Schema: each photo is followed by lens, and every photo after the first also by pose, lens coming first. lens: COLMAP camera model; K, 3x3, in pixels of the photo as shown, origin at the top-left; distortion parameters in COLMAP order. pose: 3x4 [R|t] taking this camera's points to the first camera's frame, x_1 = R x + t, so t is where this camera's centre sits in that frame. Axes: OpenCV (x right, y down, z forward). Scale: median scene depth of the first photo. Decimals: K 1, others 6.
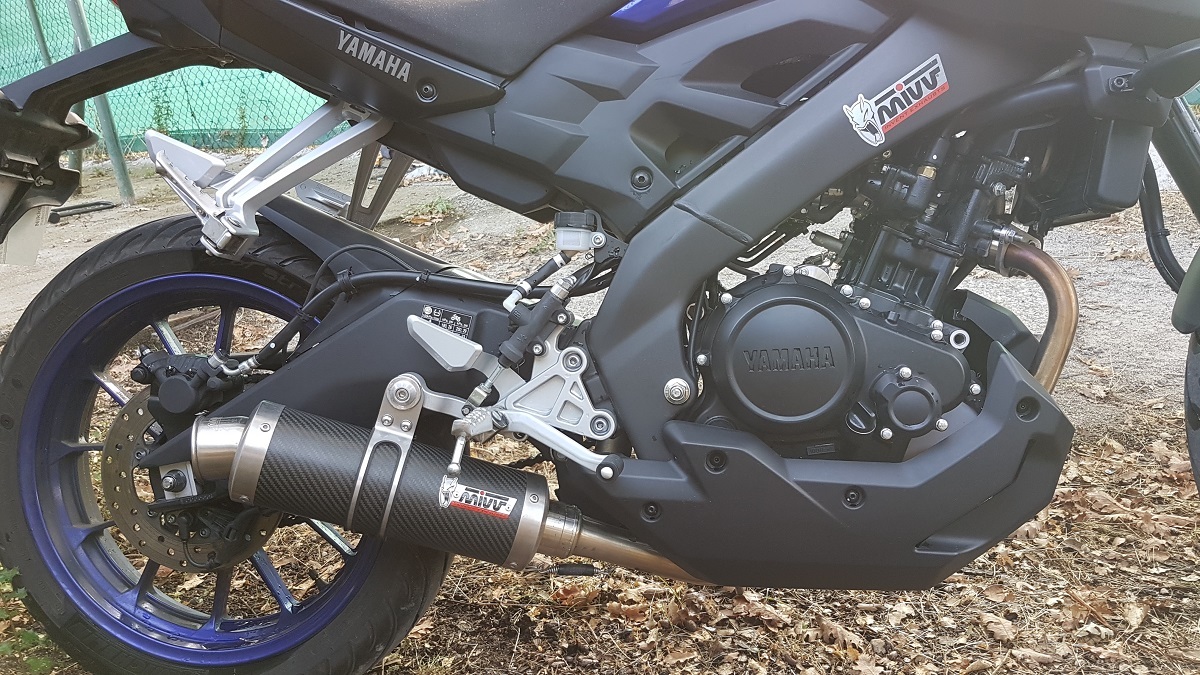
lens RADIAL K [[954.2, 0, 591.8], [0, 954.2, 312.4], [0, 0, 1]] dist [-0.012501, -0.008517]
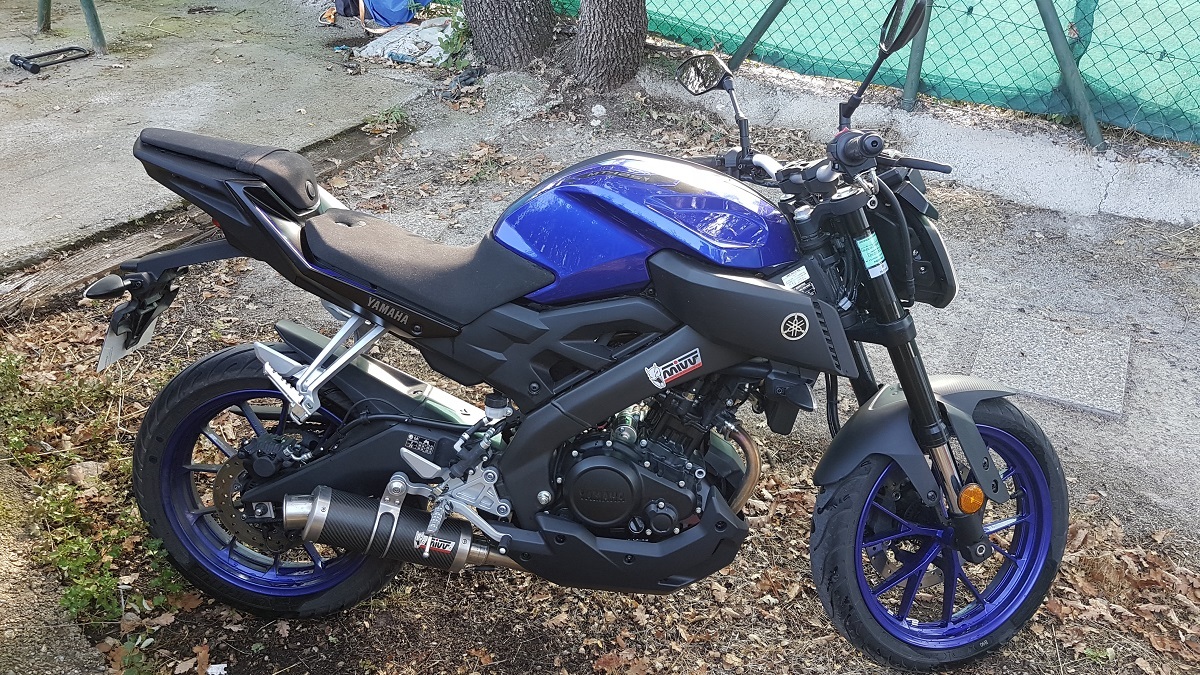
lens RADIAL K [[964.0, 0, 588.5], [0, 964.0, 293.9], [0, 0, 1]] dist [0.005250, -0.035593]
pose [[0.994131, 0.074852, 0.078111, -0.002292], [-0.091855, 0.965443, 0.243892, -0.752060], [-0.057156, -0.249635, 0.966652, -0.718808]]
